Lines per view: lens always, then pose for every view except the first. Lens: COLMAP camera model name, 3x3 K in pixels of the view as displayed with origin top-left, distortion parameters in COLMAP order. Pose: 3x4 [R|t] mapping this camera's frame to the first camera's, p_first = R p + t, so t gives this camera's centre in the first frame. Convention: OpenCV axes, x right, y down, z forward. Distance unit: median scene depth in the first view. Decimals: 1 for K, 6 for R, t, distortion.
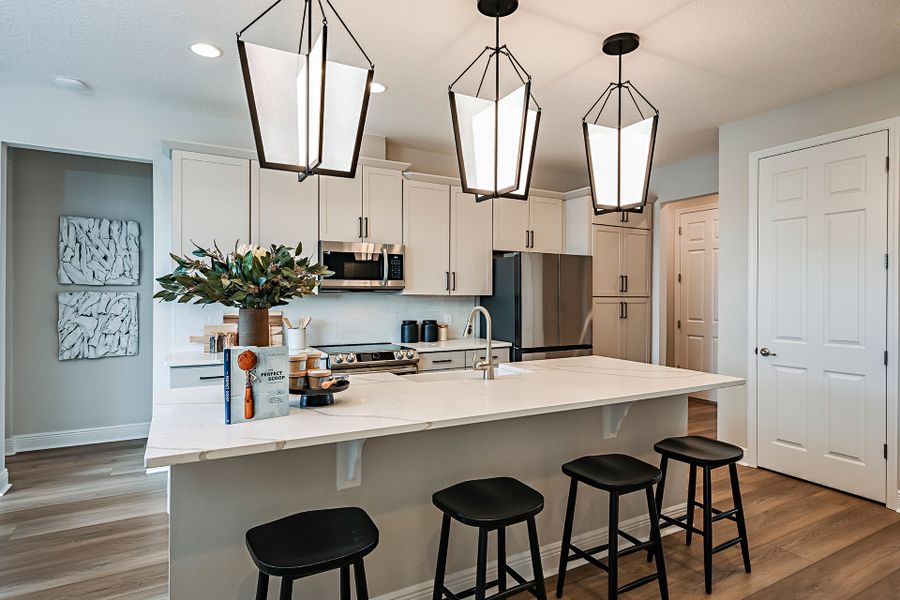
lens RADIAL K [[509.8, 0, 450.0], [0, 509.8, 300.0], [0, 0, 1]] dist [-0.003785, 0.000604]
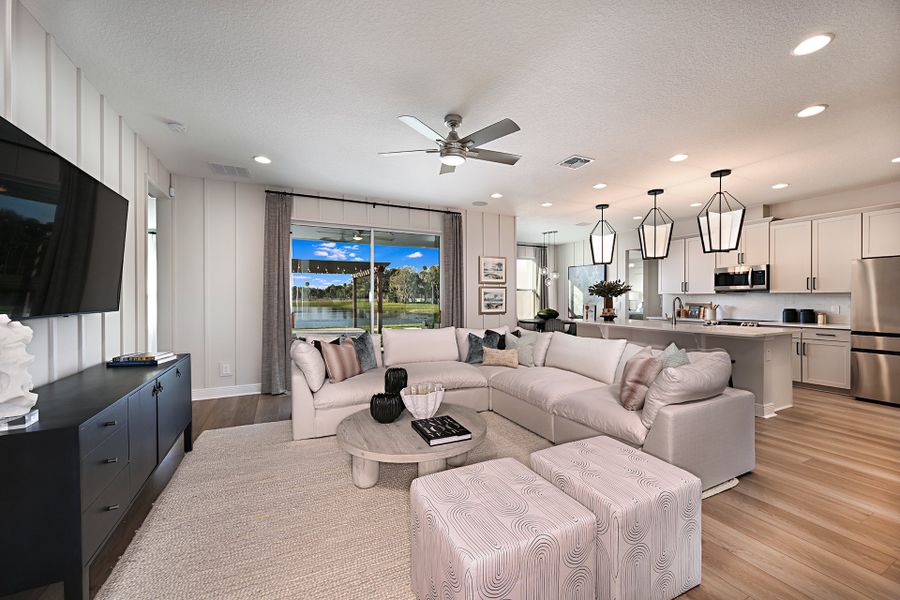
lens RADIAL K [[410.1, 0, 450.0], [0, 410.1, 300.0], [0, 0, 1]] dist [-0.026390, 0.000987]
pose [[-0.070997, 0.010087, -0.997426, 1.359911], [-0.003207, 0.999941, 0.010341, 0.003083], [0.997471, 0.003933, -0.070961, 0.008782]]
